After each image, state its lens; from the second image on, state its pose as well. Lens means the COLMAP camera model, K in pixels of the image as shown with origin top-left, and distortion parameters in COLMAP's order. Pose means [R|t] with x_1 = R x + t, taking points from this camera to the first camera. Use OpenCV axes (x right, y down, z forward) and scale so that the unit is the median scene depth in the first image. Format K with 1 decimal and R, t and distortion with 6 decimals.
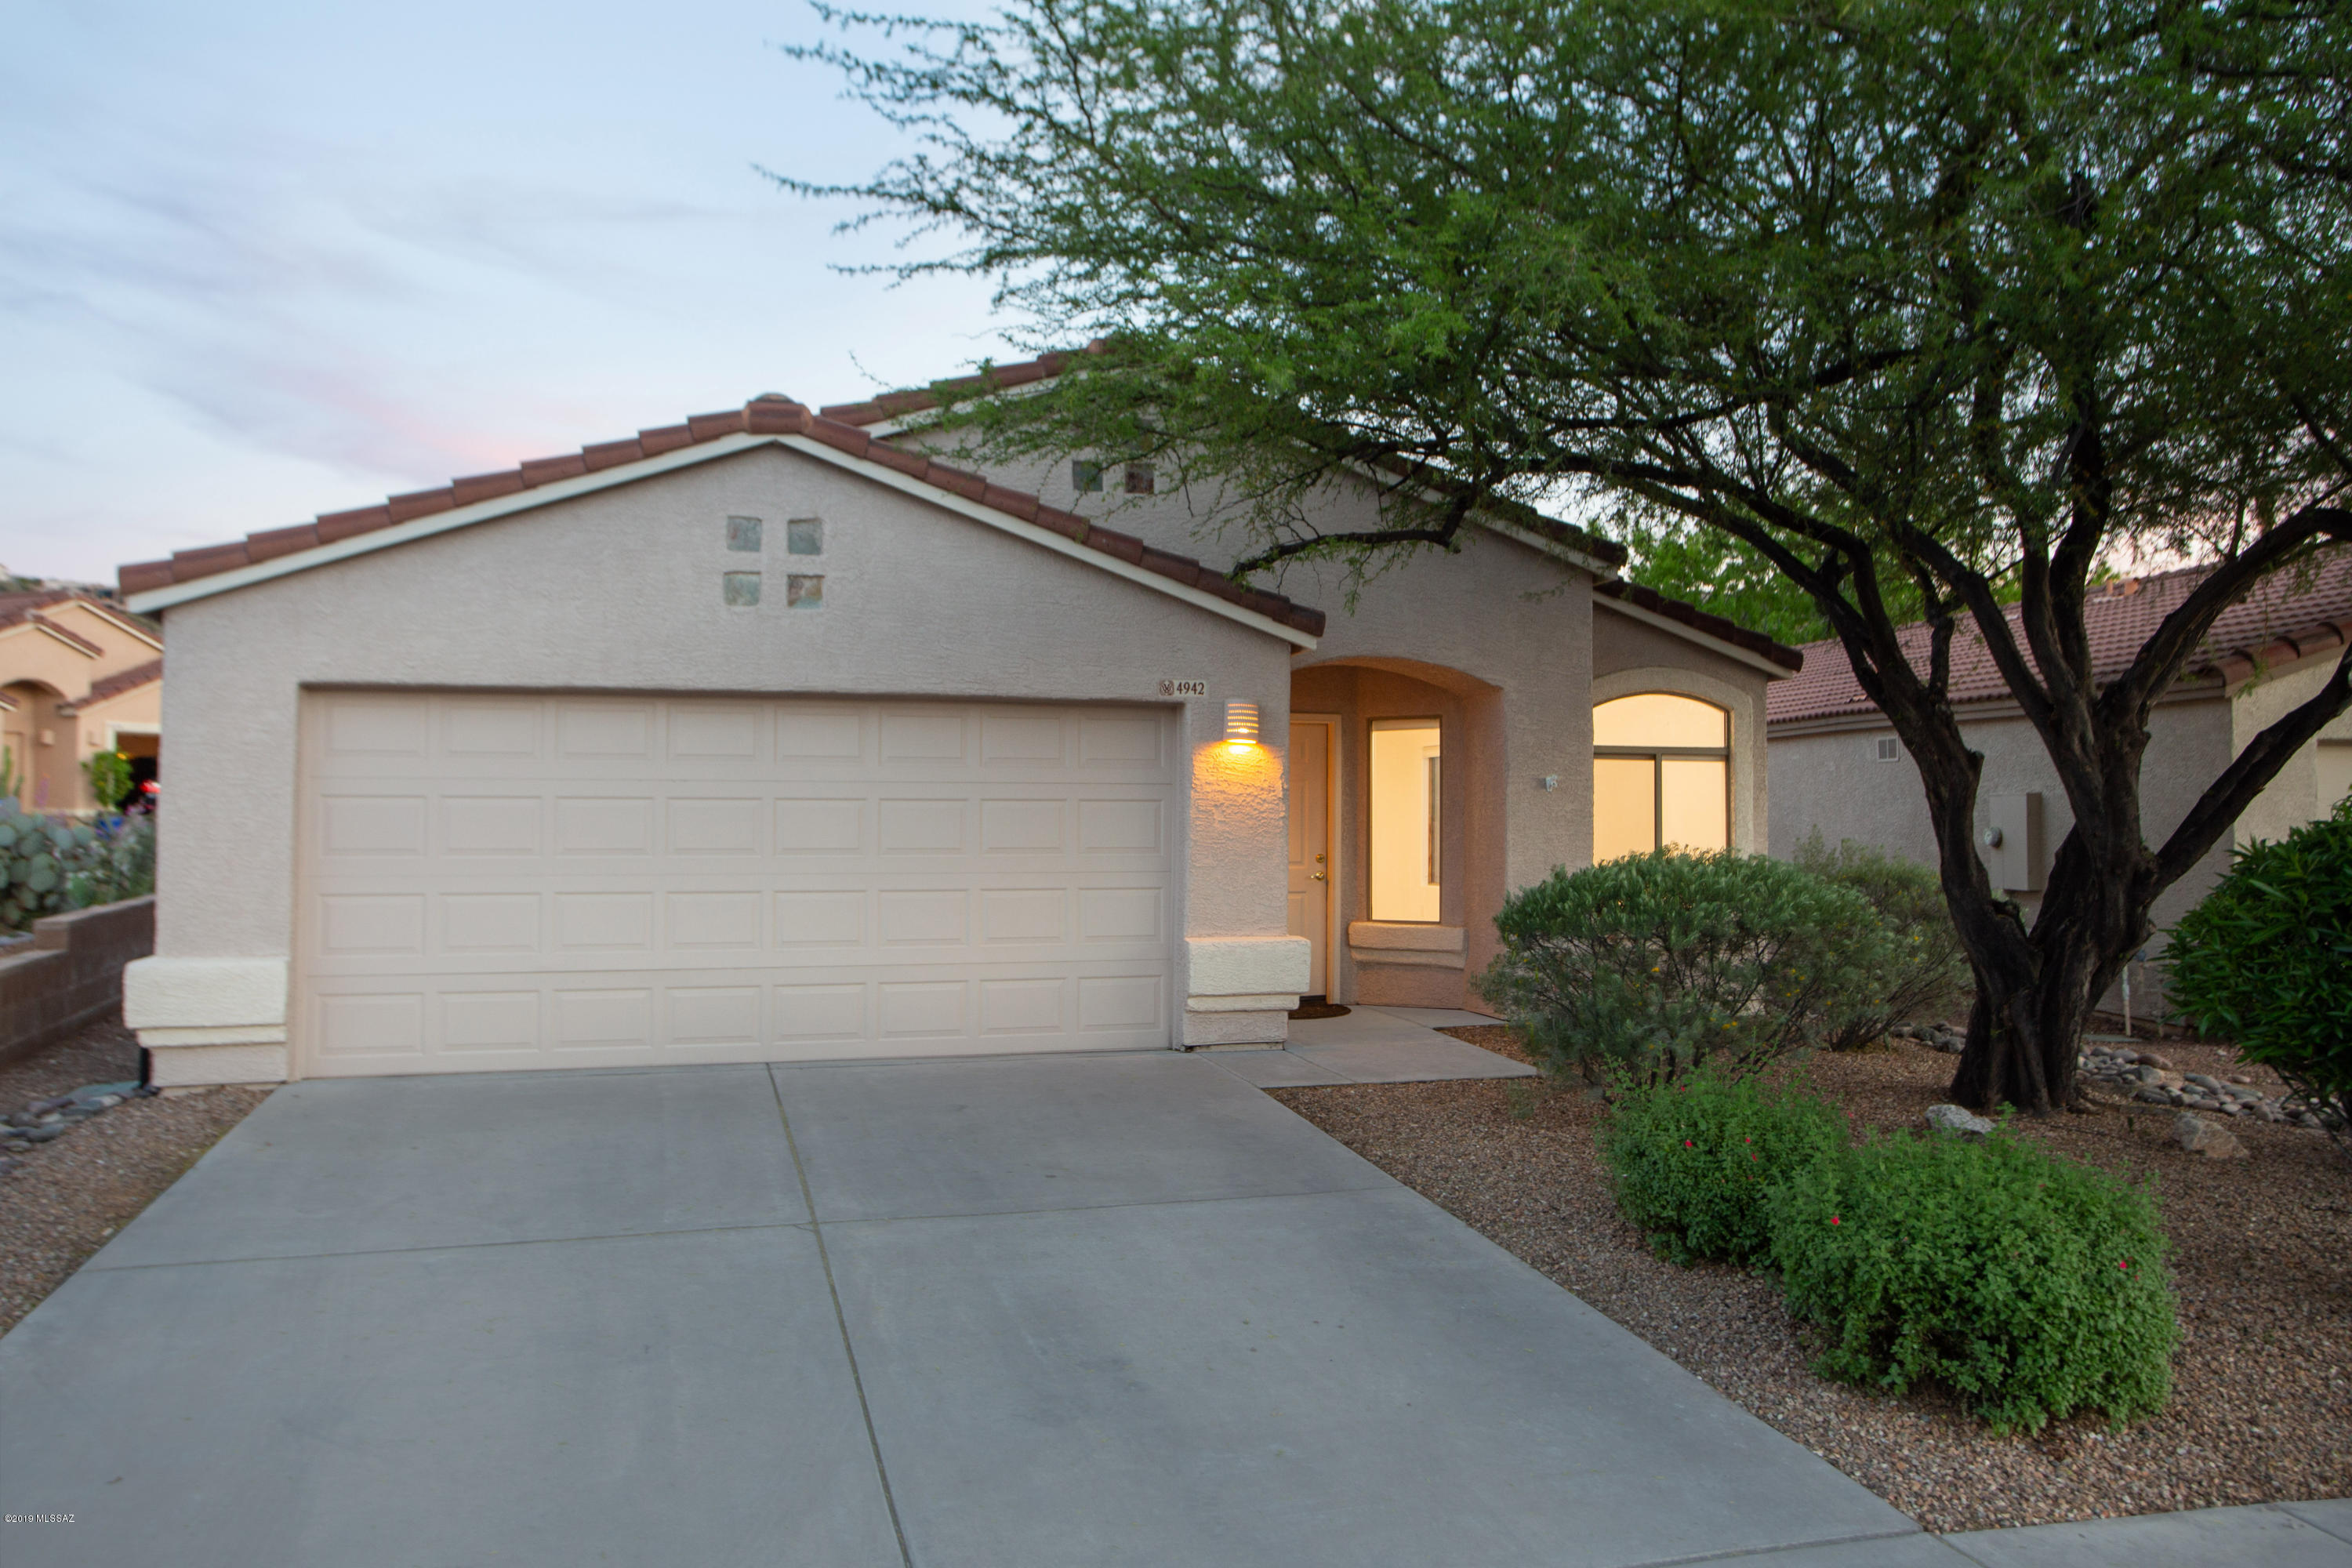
lens RADIAL K [[1817.6, 0, 1176.0], [0, 1817.6, 784.0], [0, 0, 1]] dist [-0.005162, 0.047342]
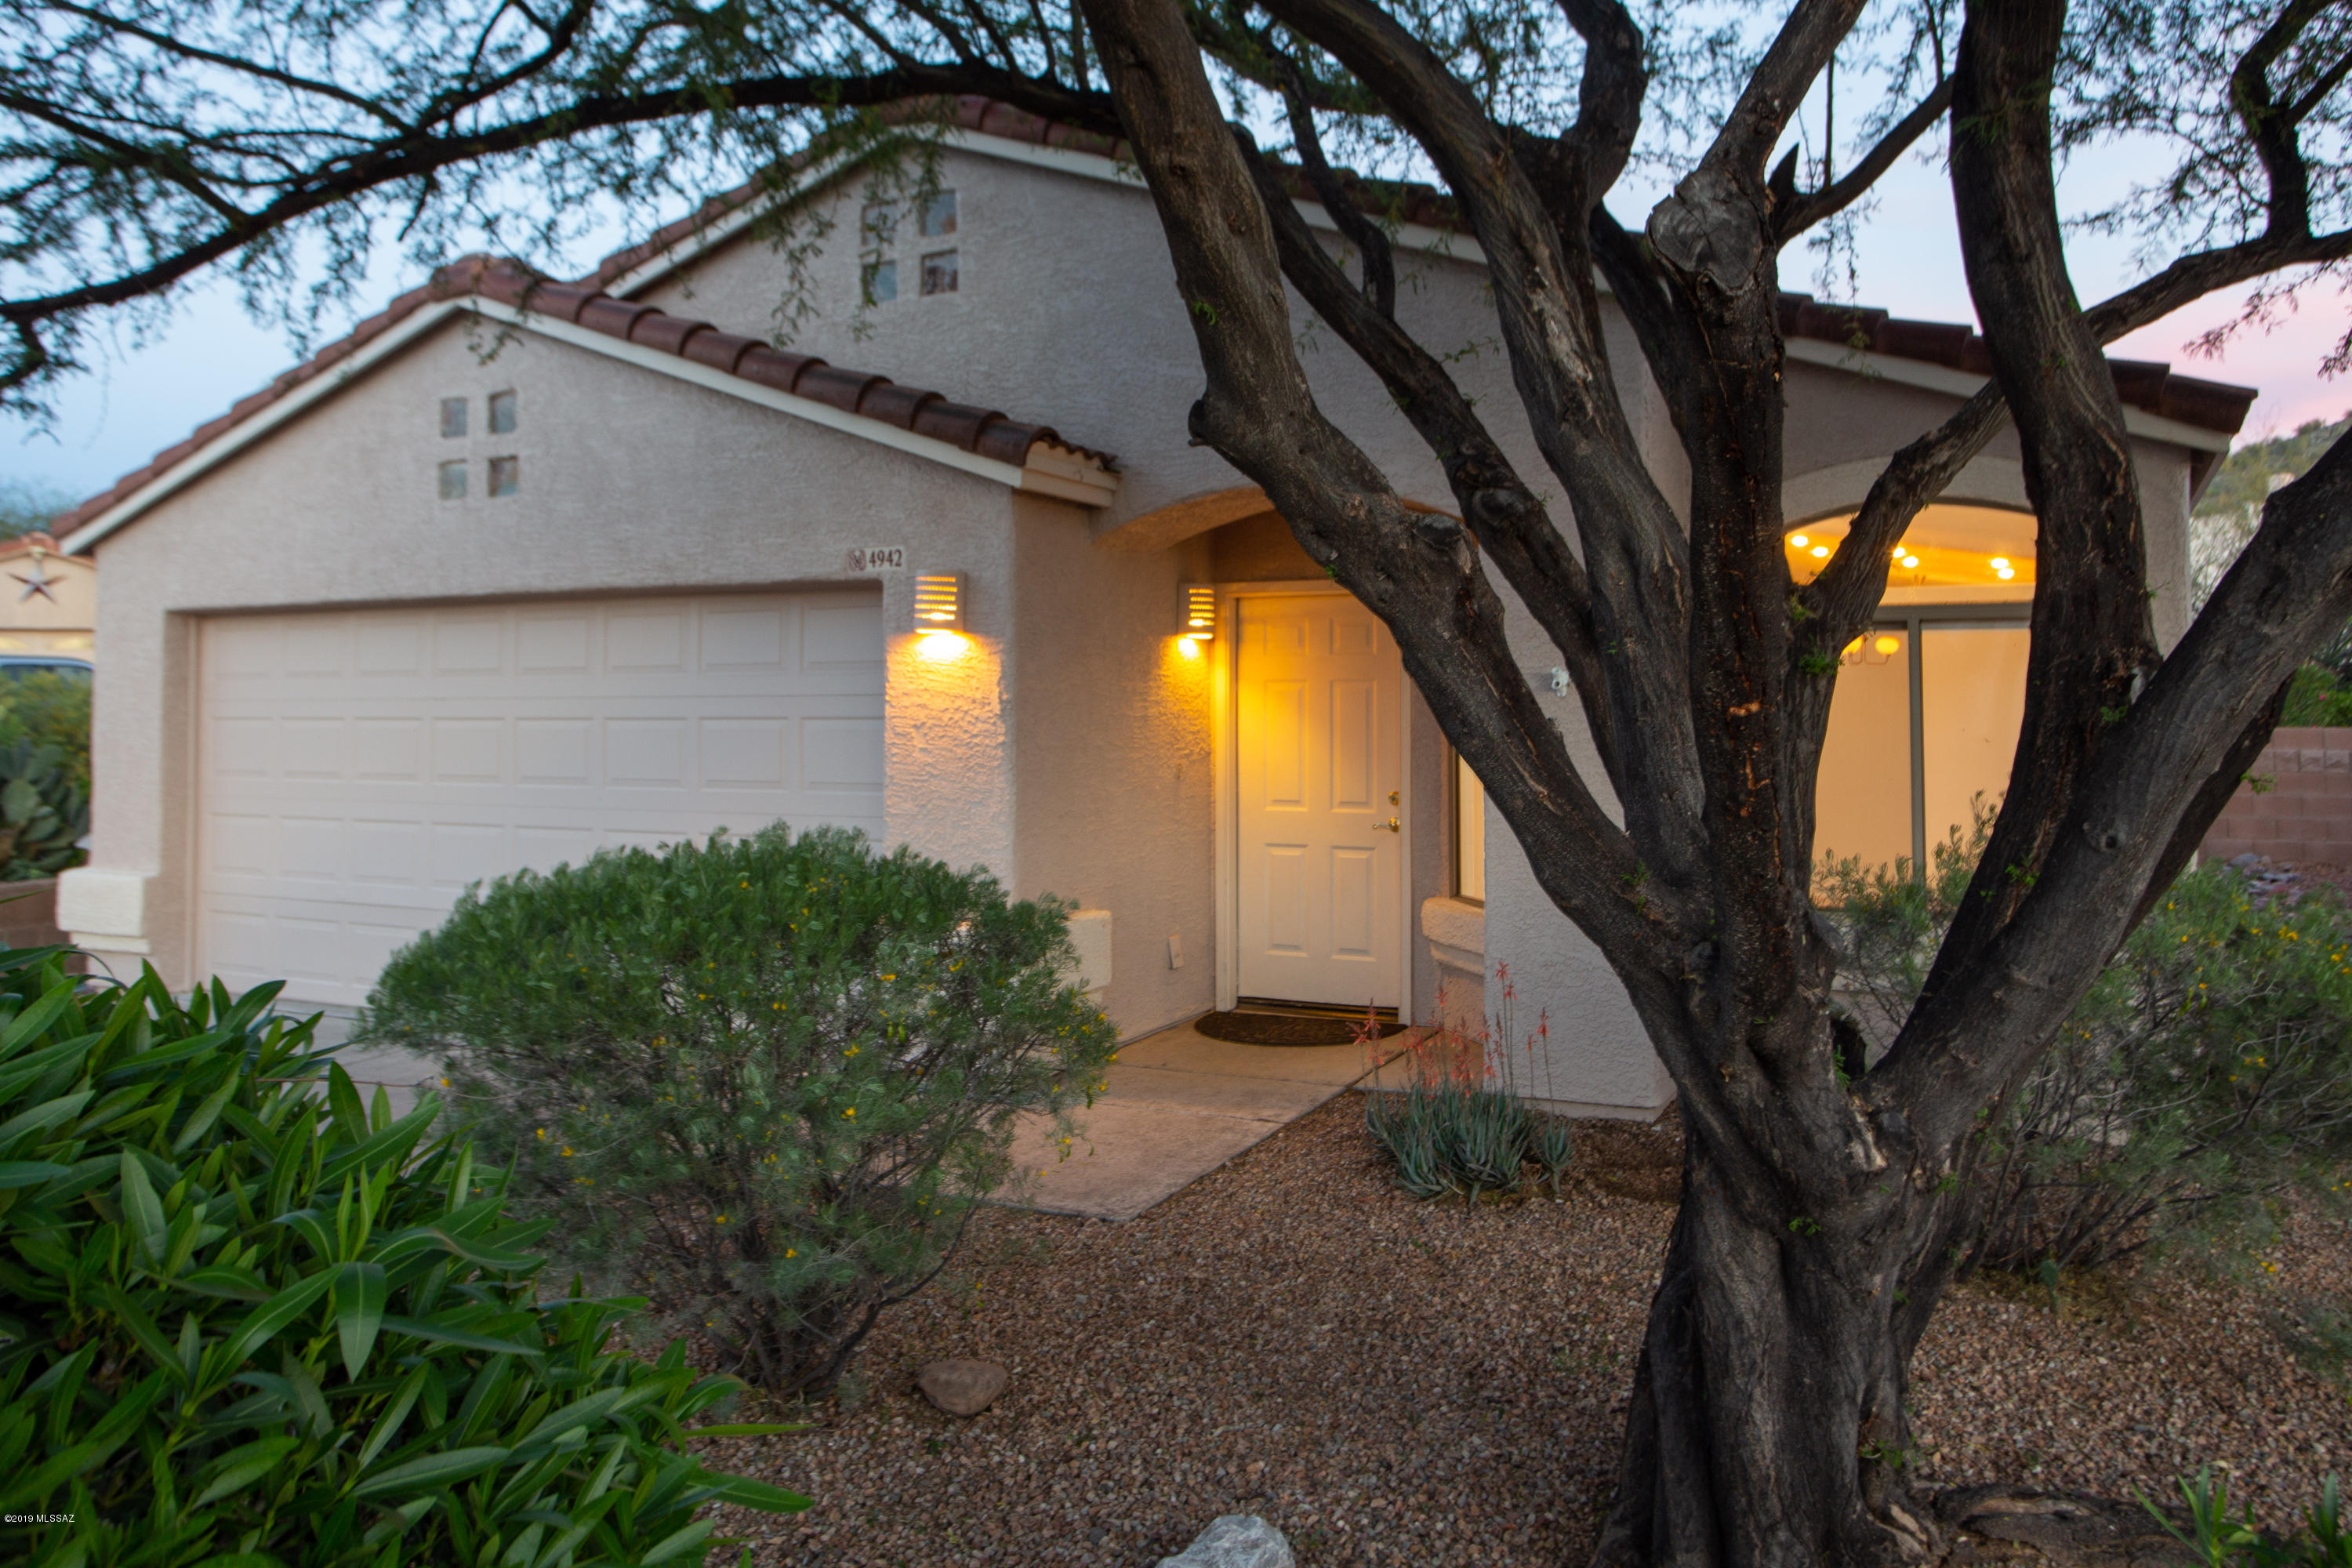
lens RADIAL K [[1710.8, 0, 1180.9], [0, 1710.8, 648.0], [0, 0, 1]] dist [0.003000, 0.003214]
pose [[0.727666, -0.029279, -0.685307, 0.577796], [0.019999, 0.999569, -0.021471, -0.001895], [0.685640, 0.001918, 0.727938, 0.638539]]
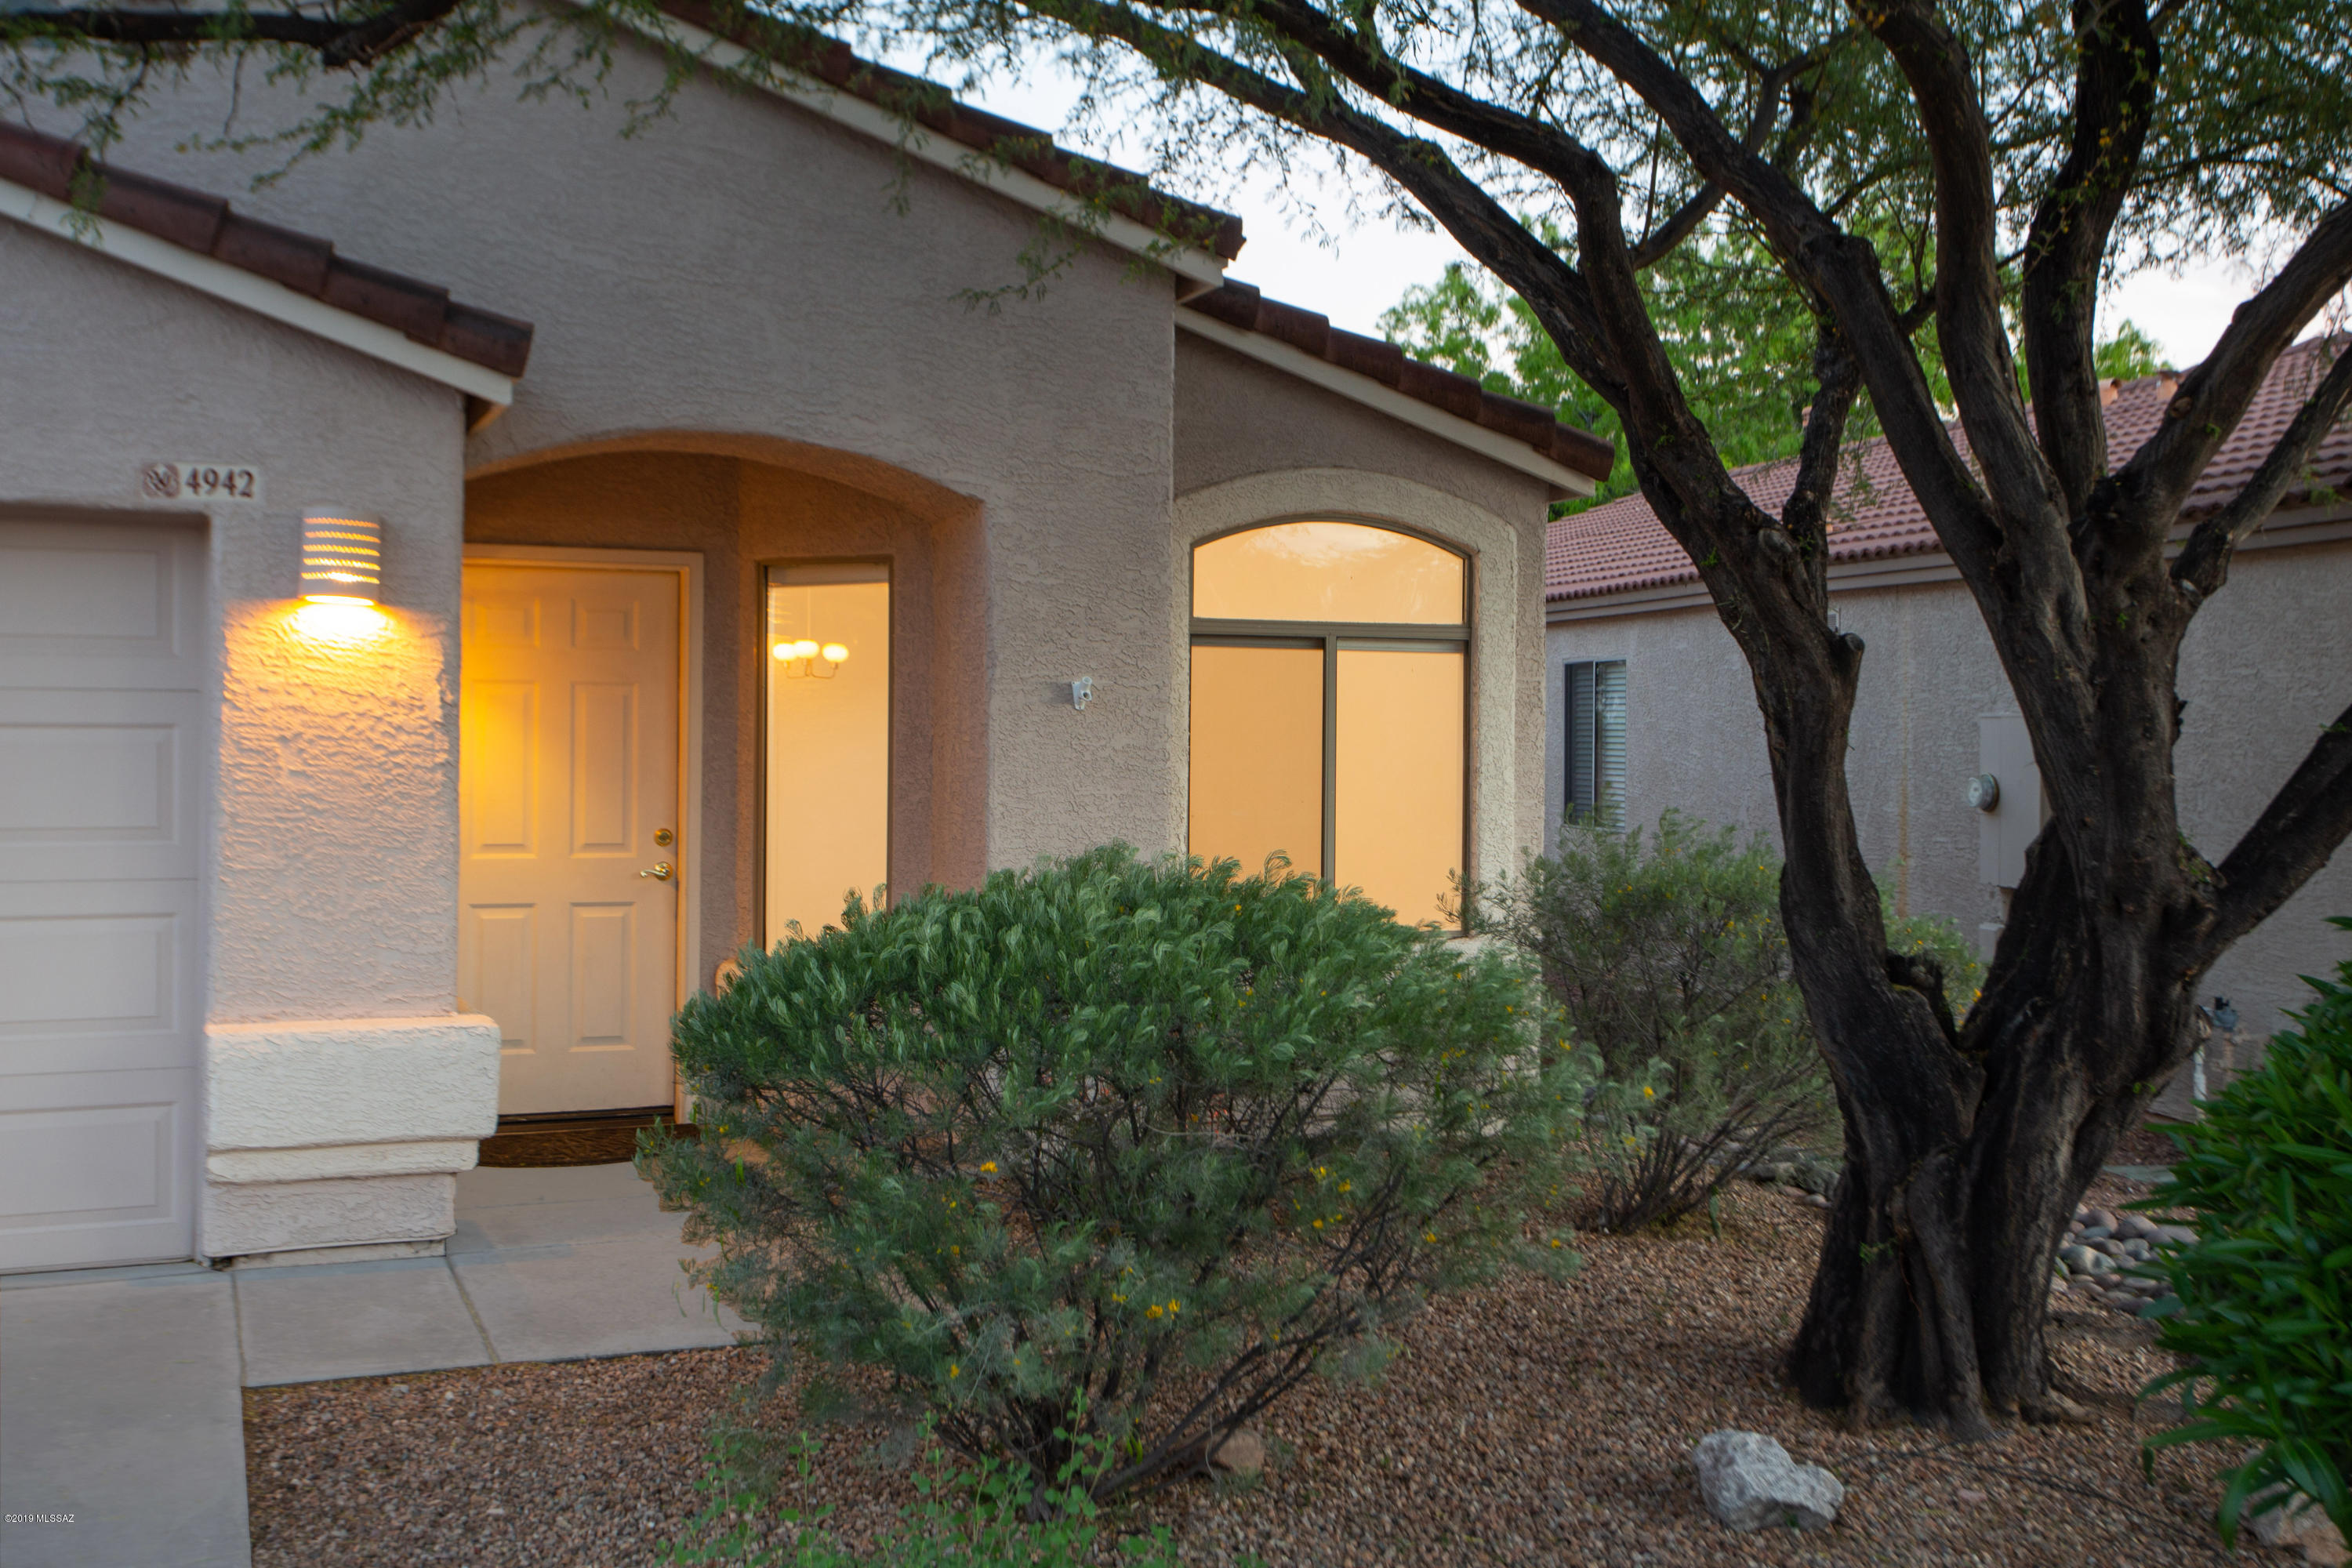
lens RADIAL K [[2559.1, 0, 1176.0], [0, 2559.1, 784.0], [0, 0, 1]] dist [0.066772, -0.006182]
pose [[0.997040, 0.003883, 0.076792, 0.212111], [-0.007011, 0.999155, 0.040496, -0.005047], [-0.076570, -0.040914, 0.996224, 0.350445]]
